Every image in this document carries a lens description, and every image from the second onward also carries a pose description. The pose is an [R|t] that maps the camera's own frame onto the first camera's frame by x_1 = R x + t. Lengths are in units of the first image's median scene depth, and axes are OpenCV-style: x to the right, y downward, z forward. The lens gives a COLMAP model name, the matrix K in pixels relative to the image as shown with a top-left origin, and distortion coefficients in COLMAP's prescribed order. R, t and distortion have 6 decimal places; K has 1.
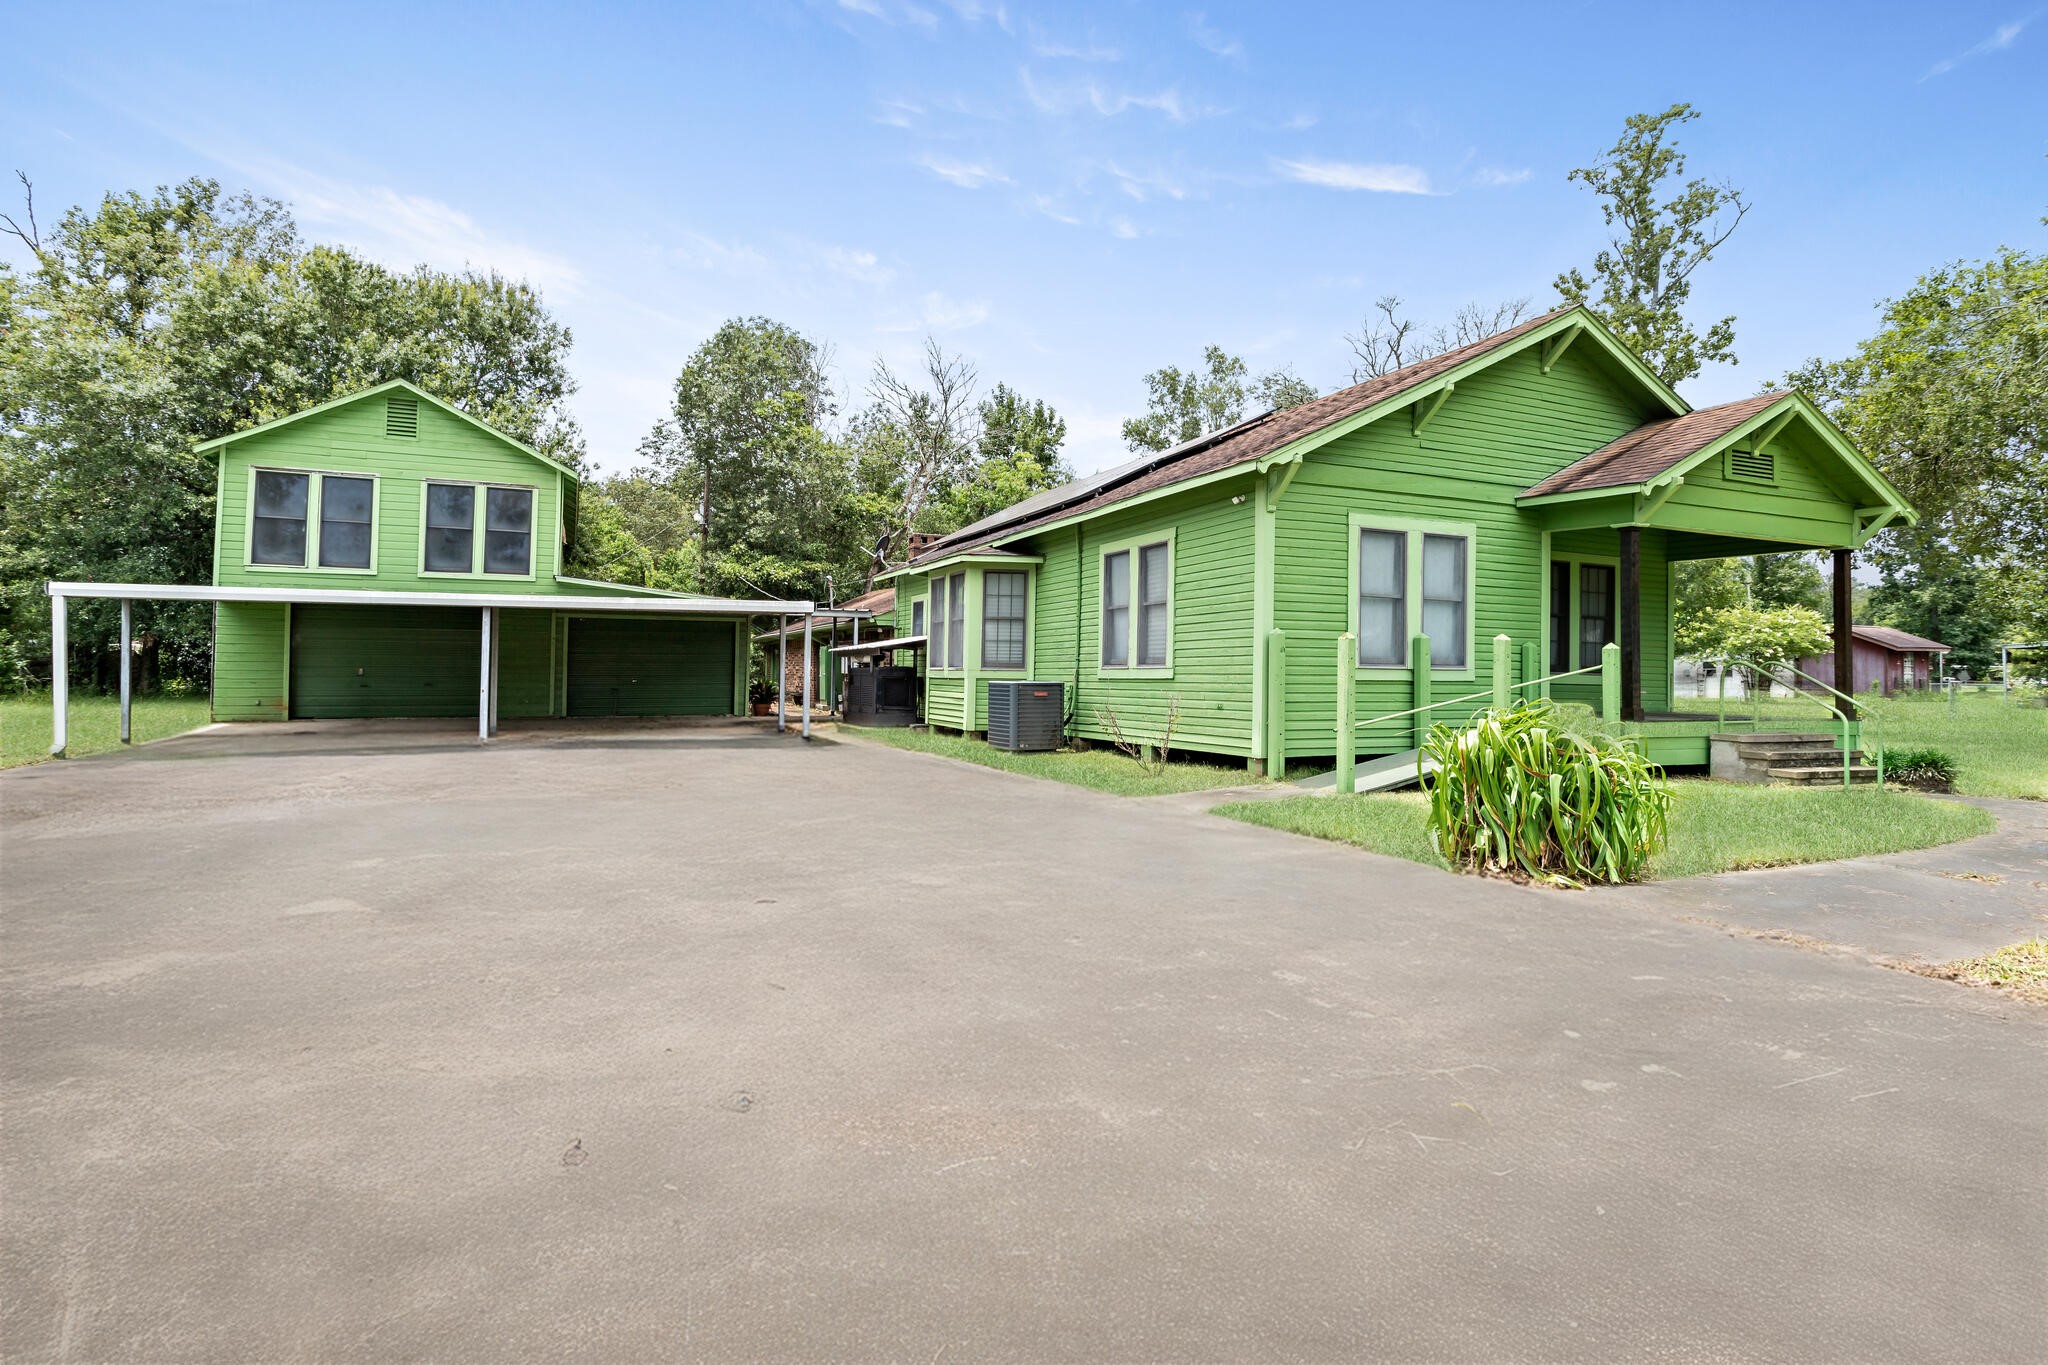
lens RADIAL K [[1024.4, 0, 1024.2], [0, 1024.4, 646.6], [0, 0, 1]] dist [0.014101, 0.000079]
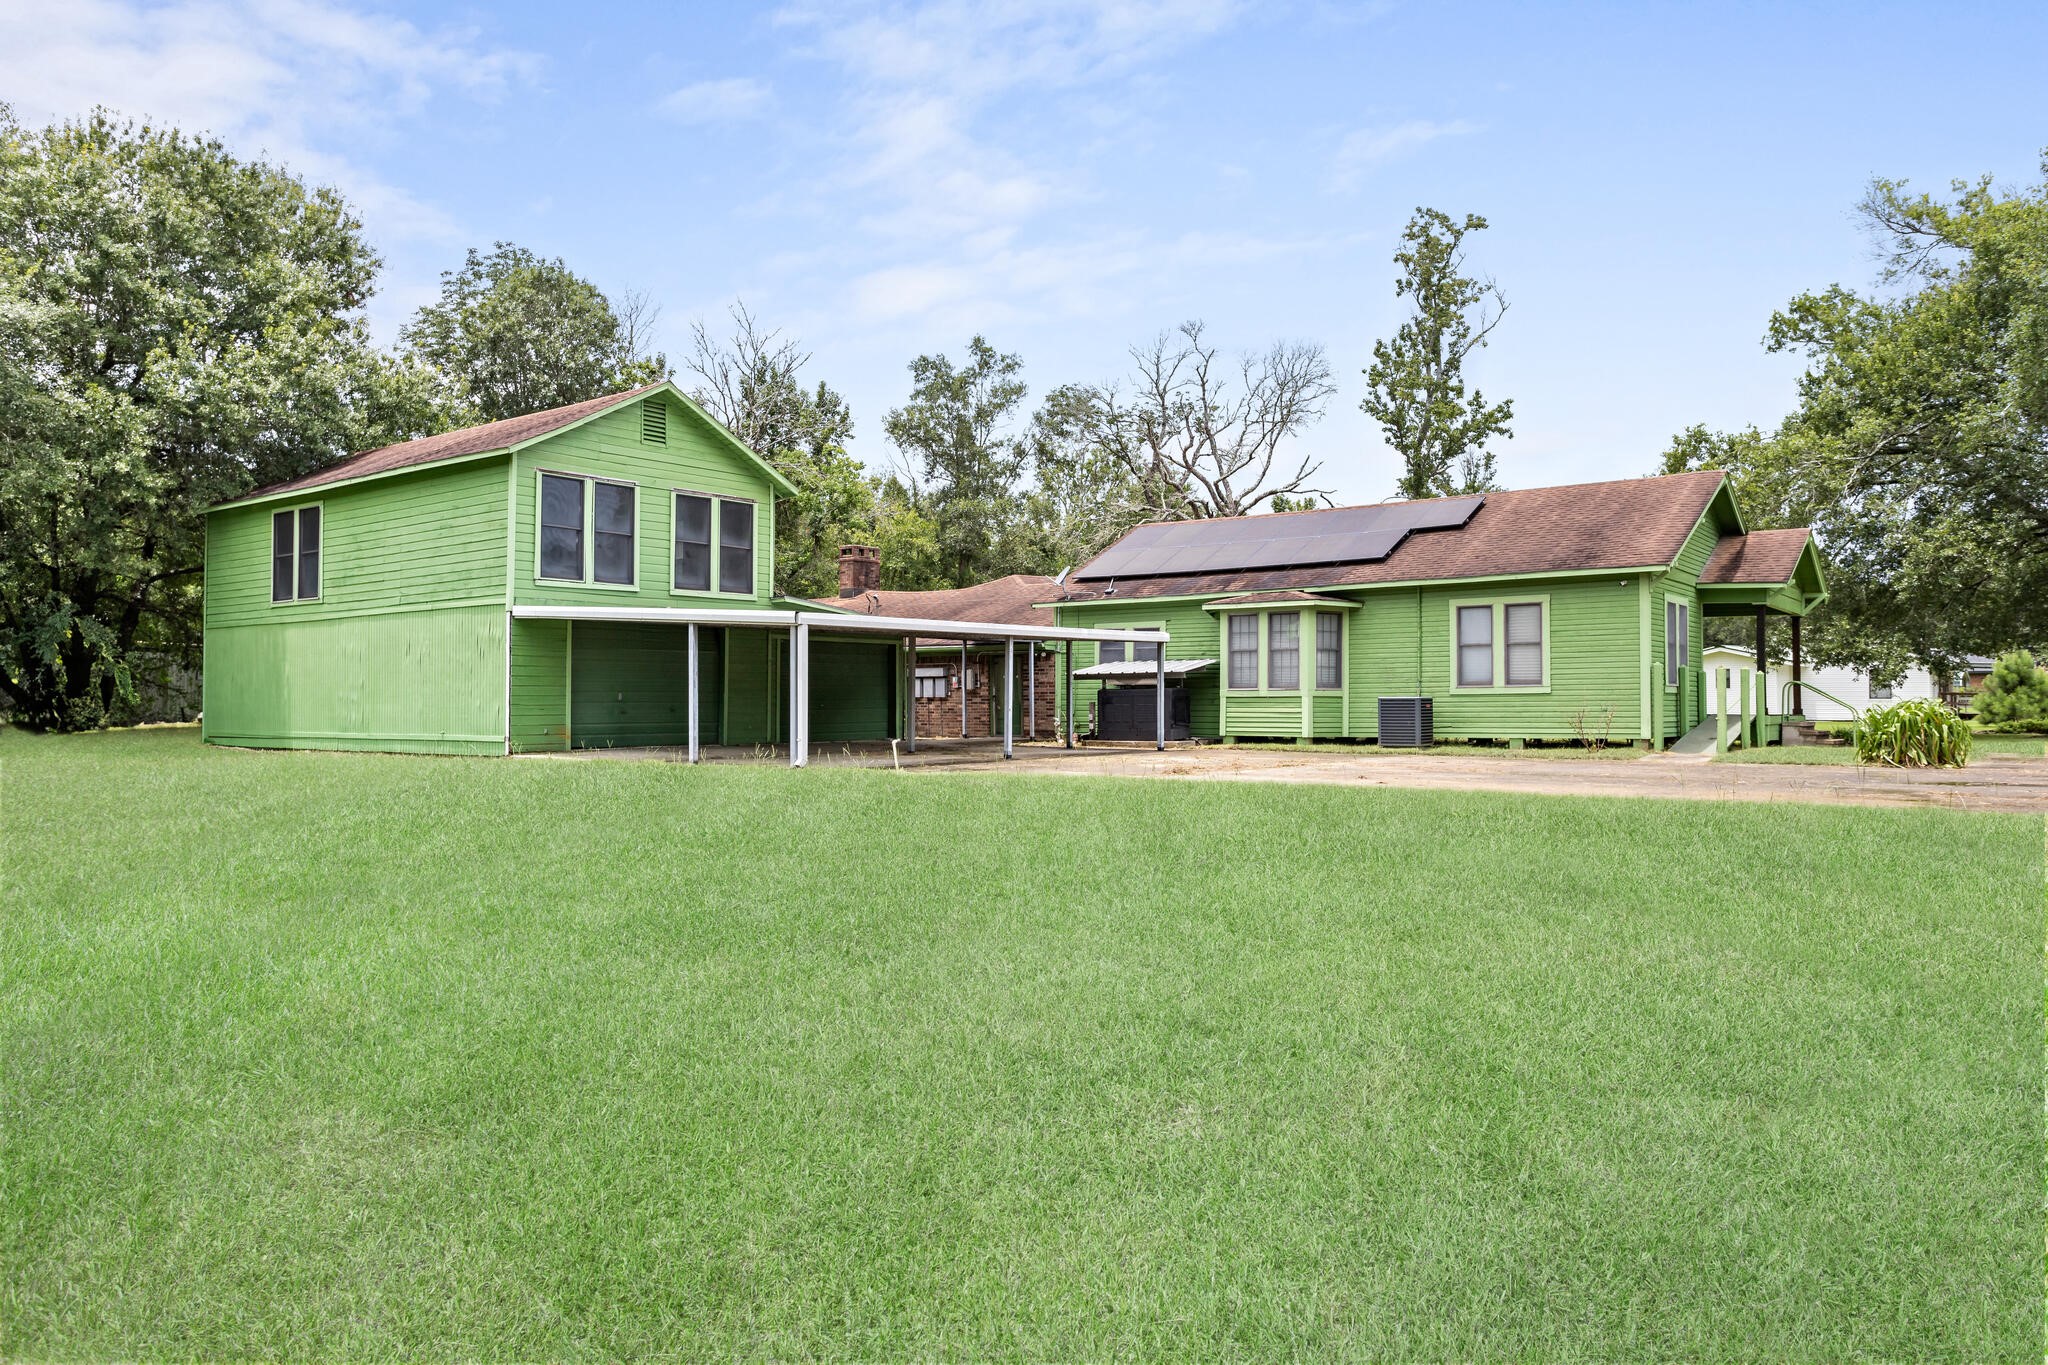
lens RADIAL K [[1404.2, 0, 1050.9], [0, 1404.2, 684.3], [0, 0, 1]] dist [-0.001251, 0.000214]
pose [[0.873303, -0.001939, 0.487173, -0.918280], [-0.003484, 0.999942, 0.010225, -0.000547], [-0.487164, -0.010627, 0.873246, -0.280689]]
